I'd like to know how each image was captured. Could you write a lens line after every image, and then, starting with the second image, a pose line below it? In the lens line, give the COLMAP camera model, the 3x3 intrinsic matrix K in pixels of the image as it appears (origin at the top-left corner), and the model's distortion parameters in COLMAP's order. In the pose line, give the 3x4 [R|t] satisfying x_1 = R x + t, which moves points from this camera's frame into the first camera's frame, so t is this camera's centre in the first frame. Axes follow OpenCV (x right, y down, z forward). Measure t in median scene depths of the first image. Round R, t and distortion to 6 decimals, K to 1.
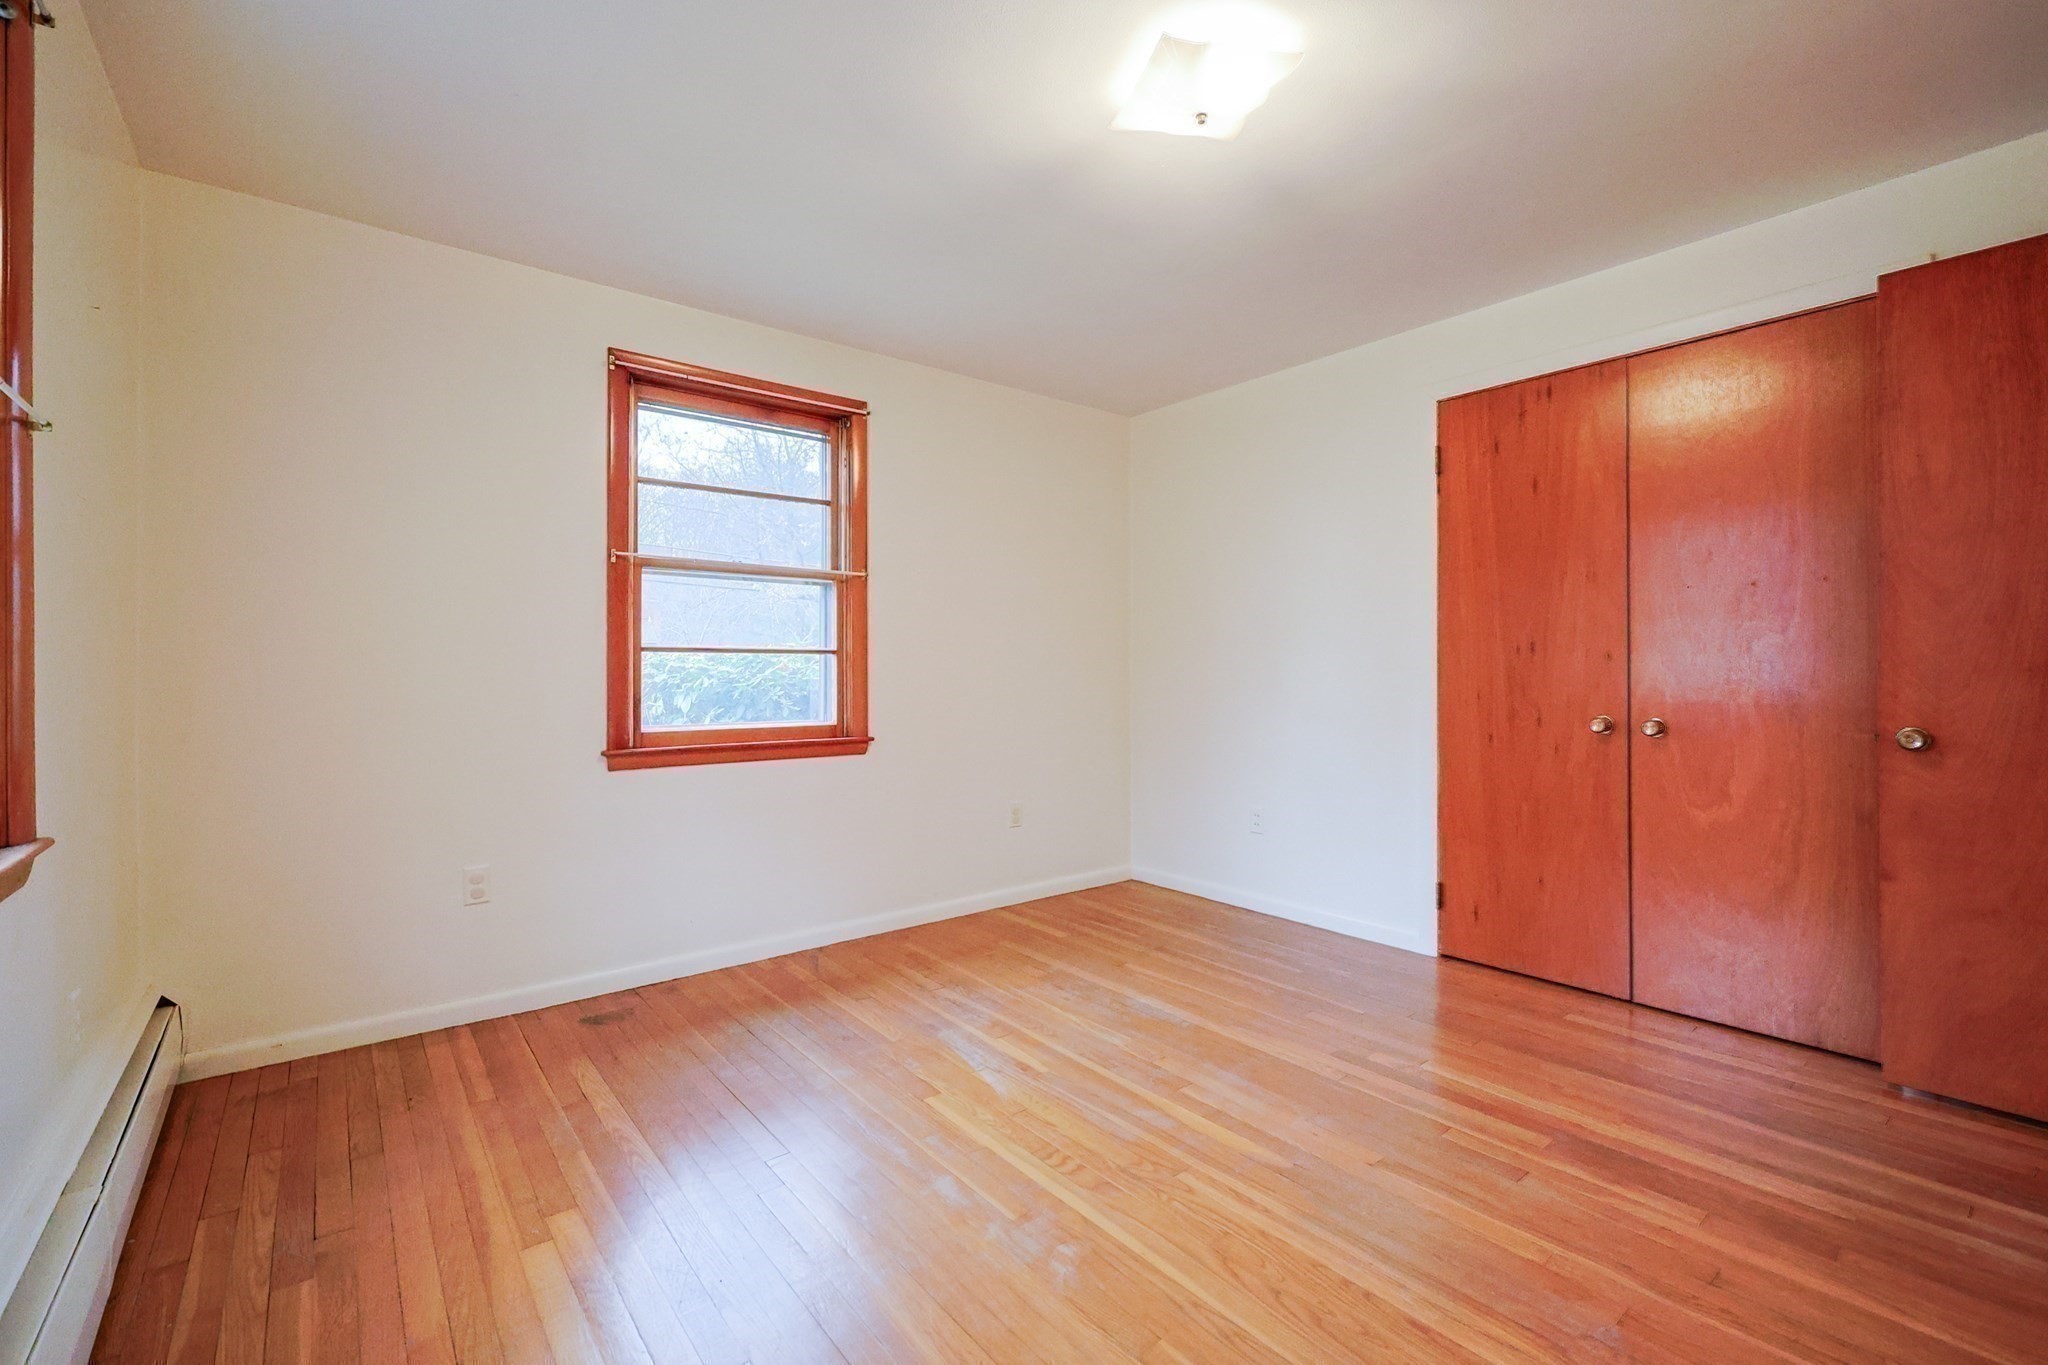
lens RADIAL K [[880.3, 0, 1039.5], [0, 880.3, 666.5], [0, 0, 1]] dist [0.001425, -0.001443]
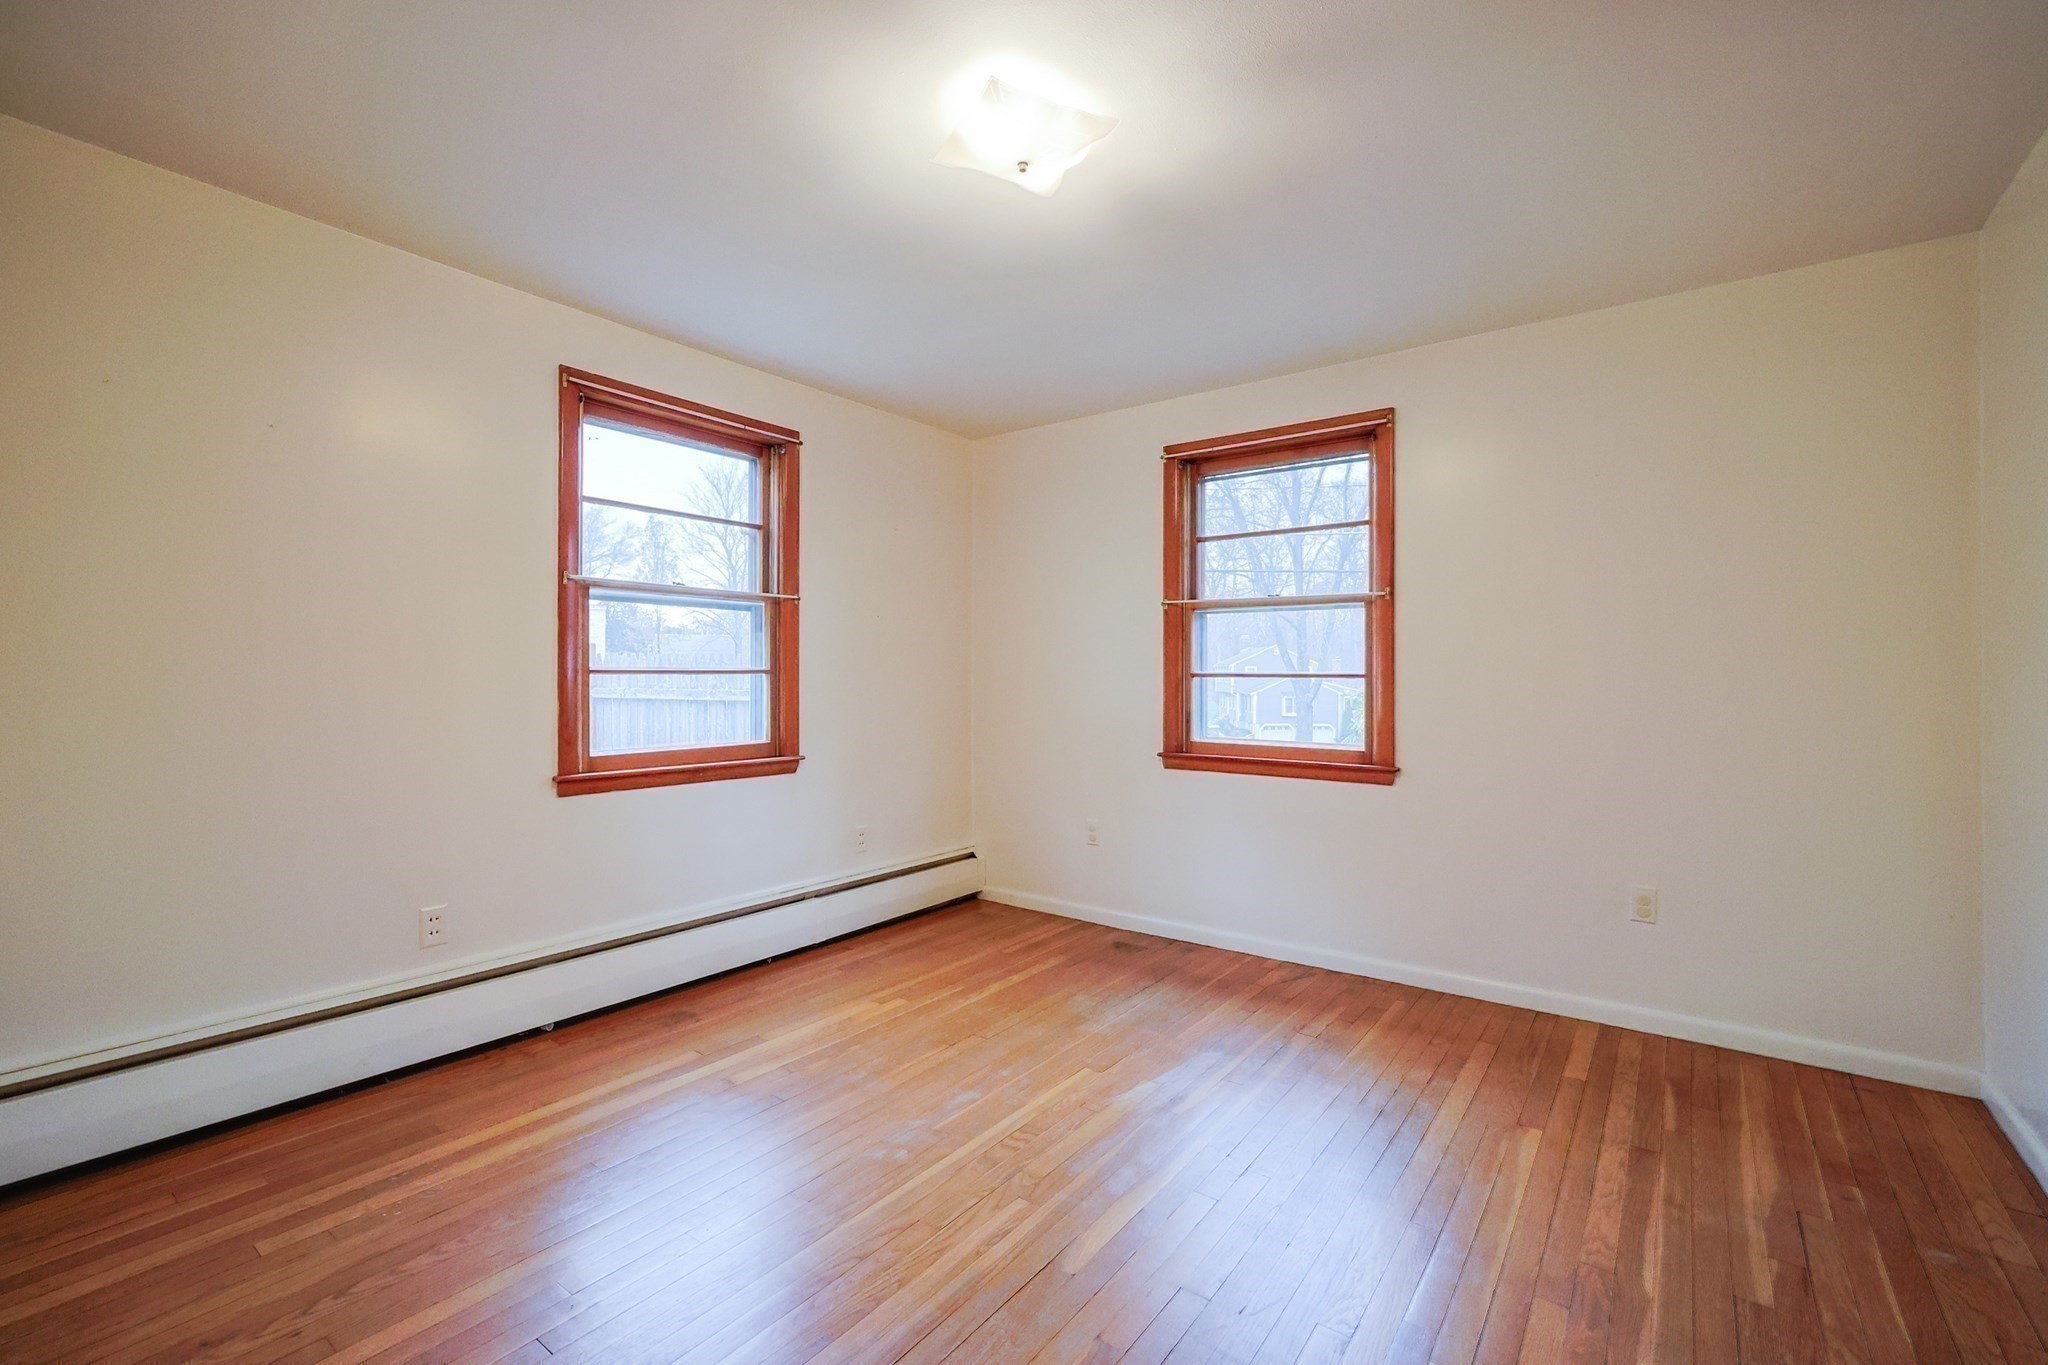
lens RADIAL K [[880.3, 0, 1028.9], [0, 880.3, 675.4], [0, 0, 1]] dist [0.001425, -0.001443]
pose [[0.238988, 0.002065, -0.971020, 0.718061], [-0.000861, 0.999998, 0.001915, -0.021699], [0.971022, 0.000379, 0.238989, 0.473989]]
